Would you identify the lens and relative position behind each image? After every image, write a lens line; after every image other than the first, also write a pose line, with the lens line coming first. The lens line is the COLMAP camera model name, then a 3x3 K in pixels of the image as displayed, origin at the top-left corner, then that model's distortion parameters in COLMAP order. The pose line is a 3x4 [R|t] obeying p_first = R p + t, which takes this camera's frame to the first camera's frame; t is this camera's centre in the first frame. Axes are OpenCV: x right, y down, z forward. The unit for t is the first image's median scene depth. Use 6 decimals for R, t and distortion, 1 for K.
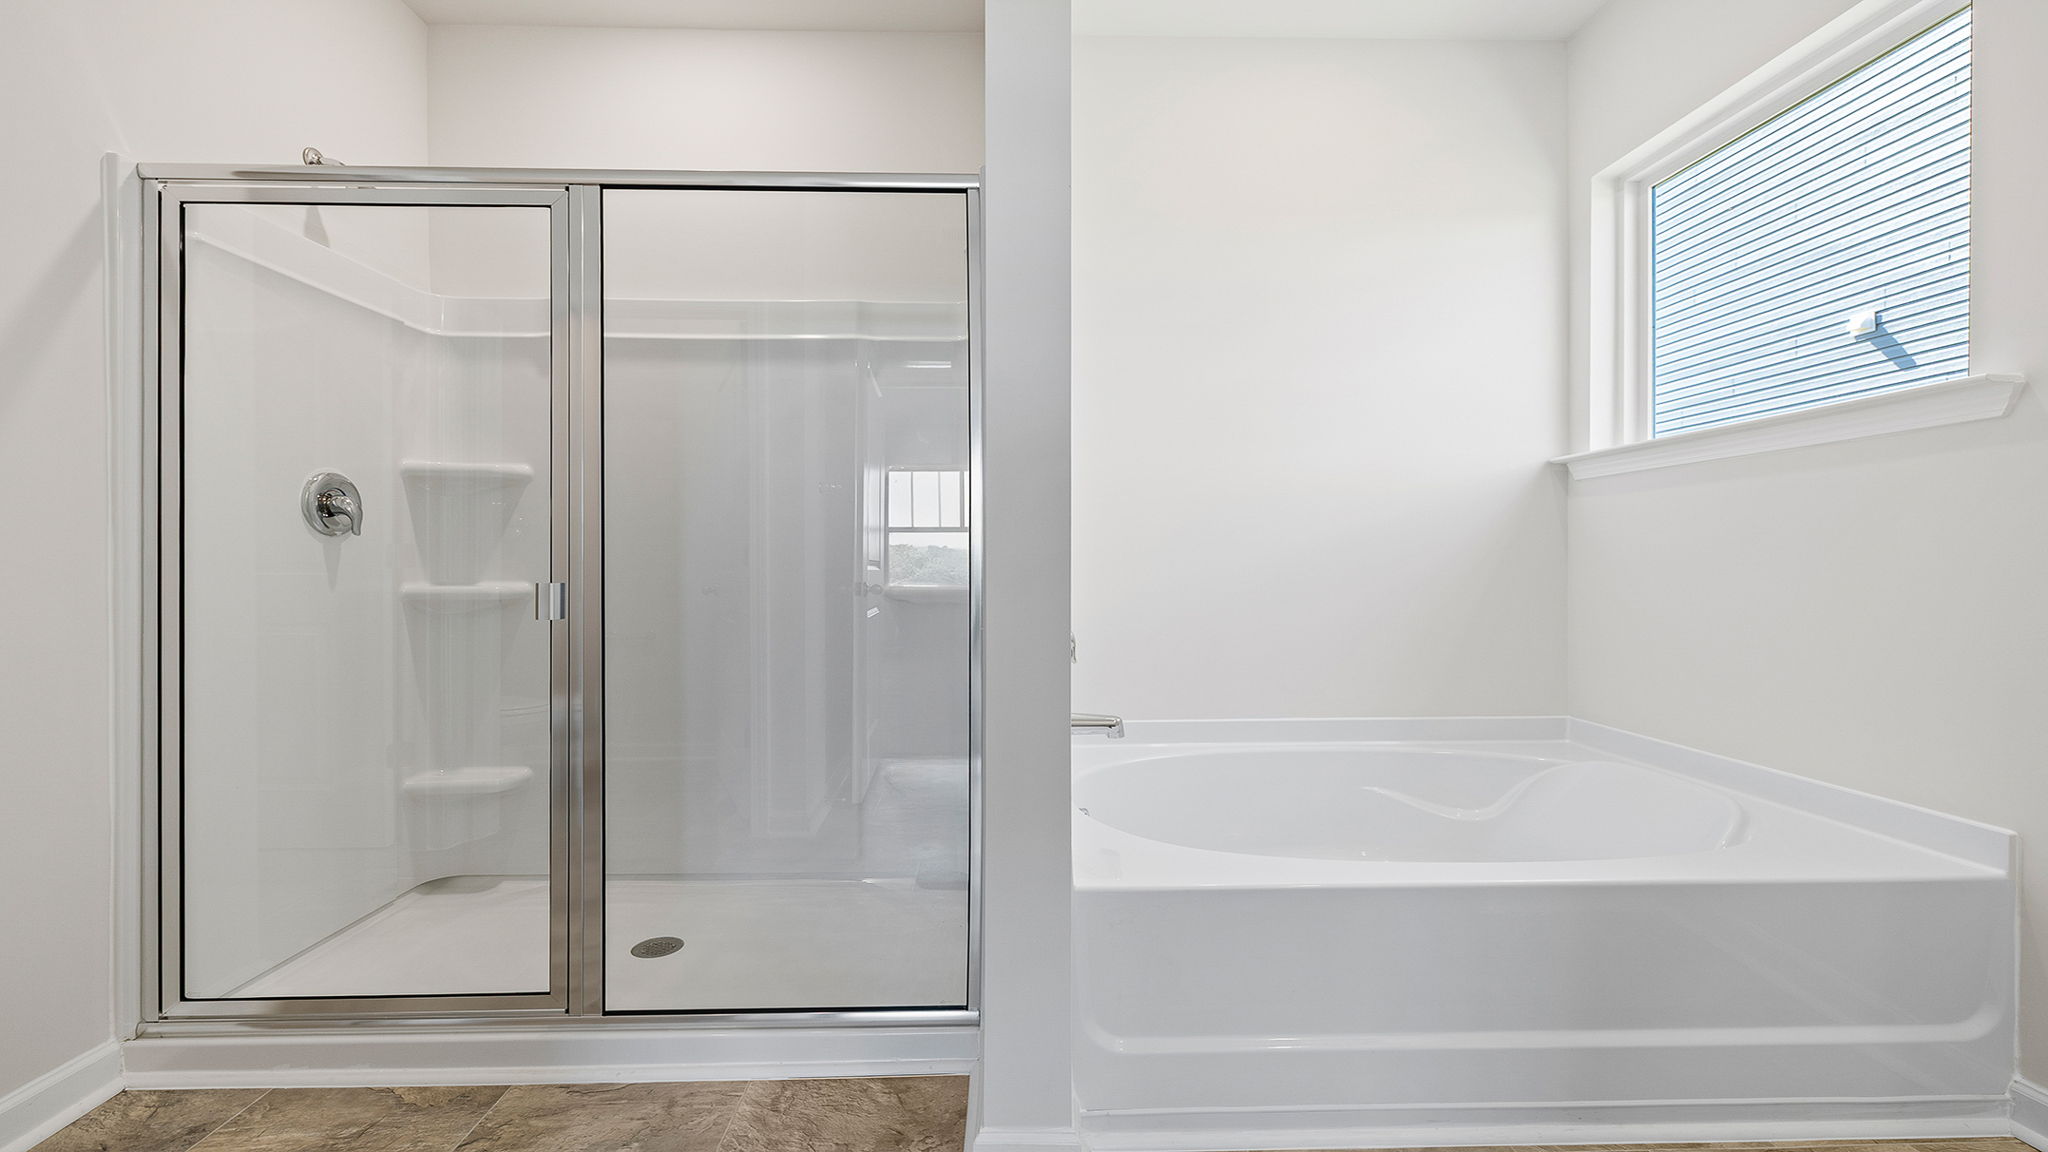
lens RADIAL K [[896.9, 0, 1018.9], [0, 896.9, 566.5], [0, 0, 1]] dist [0.003056, -0.000001]
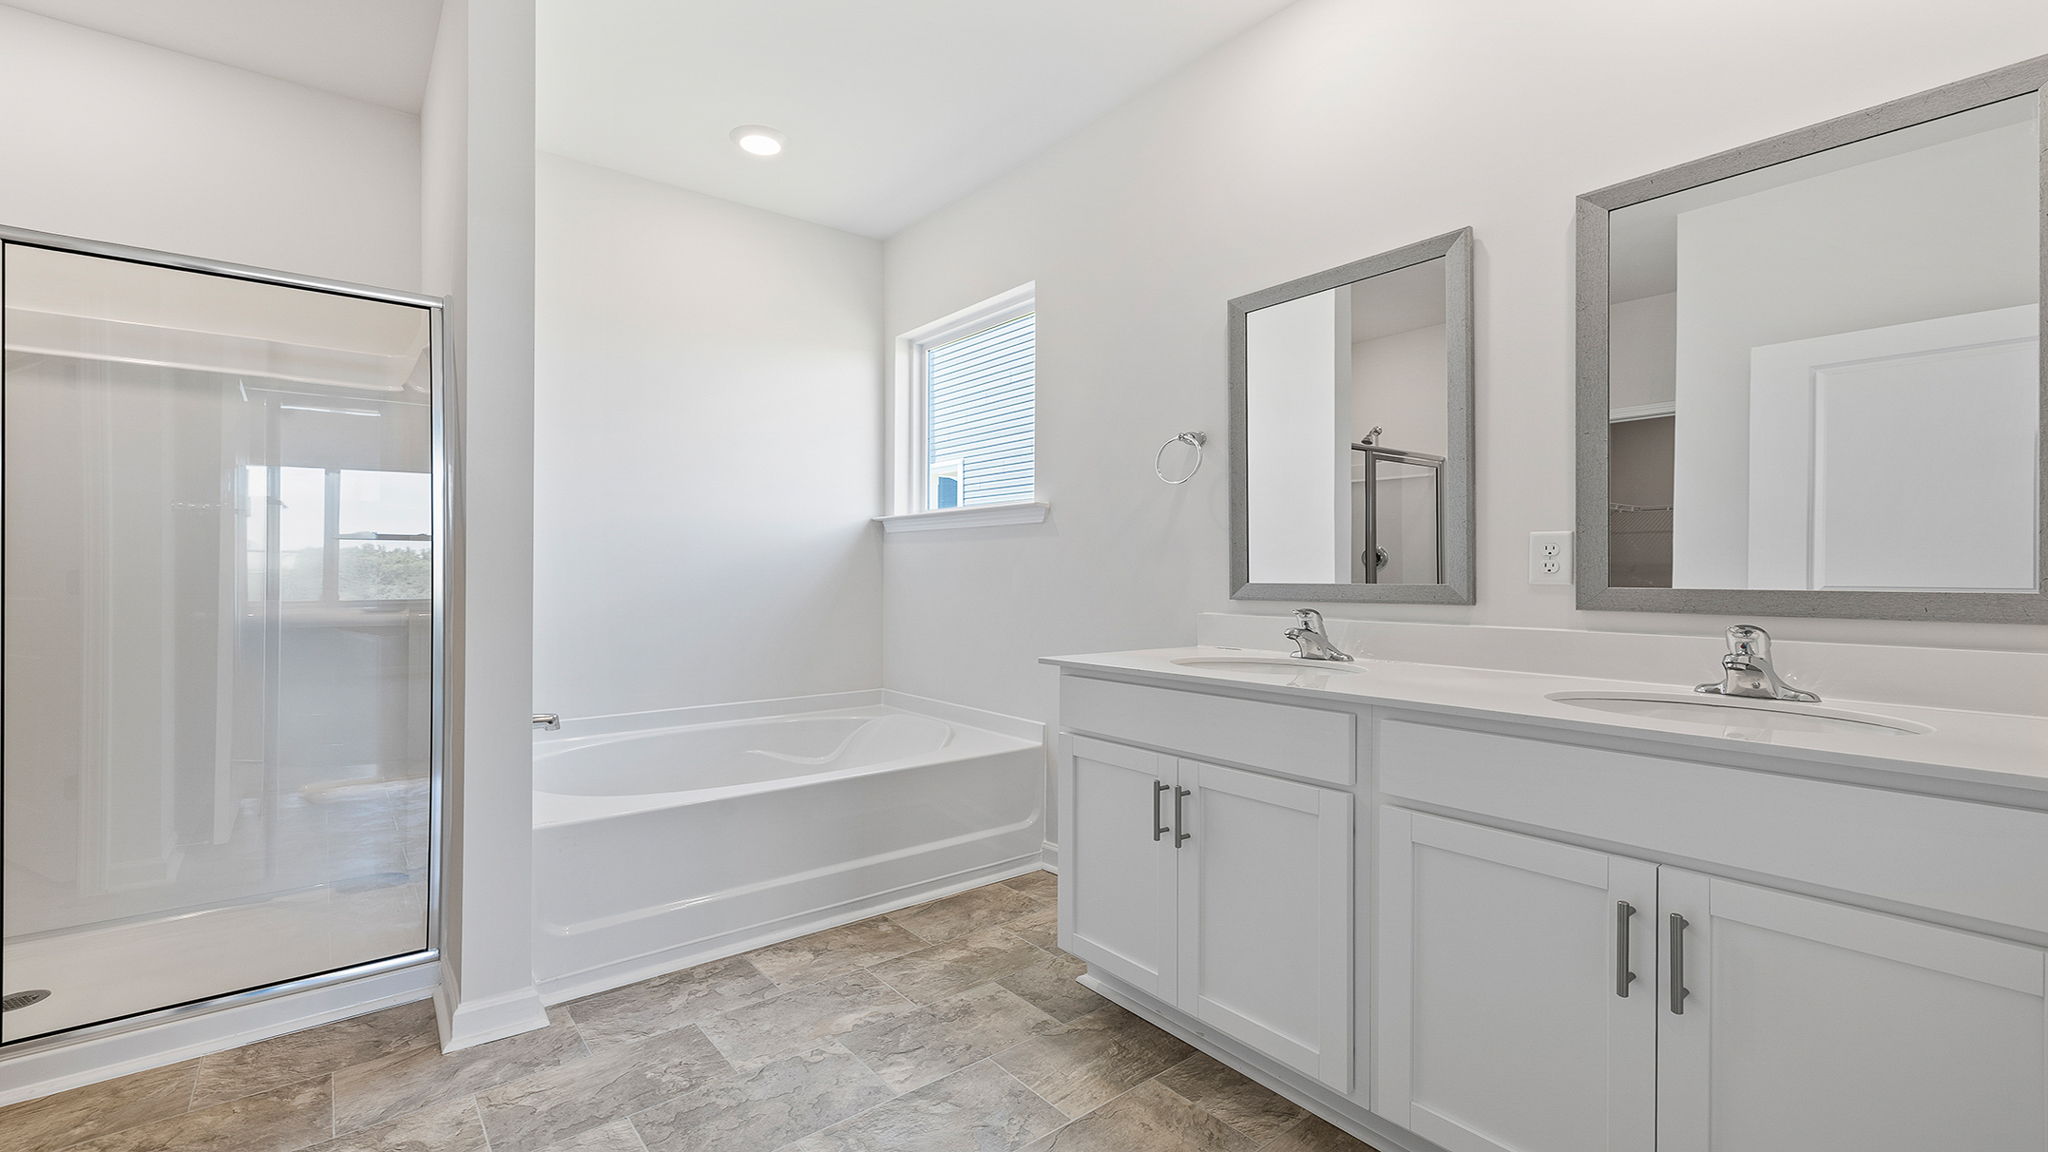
lens RADIAL K [[896.9, 0, 1023.9], [0, 896.9, 566.7], [0, 0, 1]] dist [0.003056, -0.000001]
pose [[0.808267, 0.004488, 0.588799, -0.091284], [-0.002090, 0.999987, -0.004753, -0.033845], [-0.588812, 0.002611, 0.808266, -0.380930]]
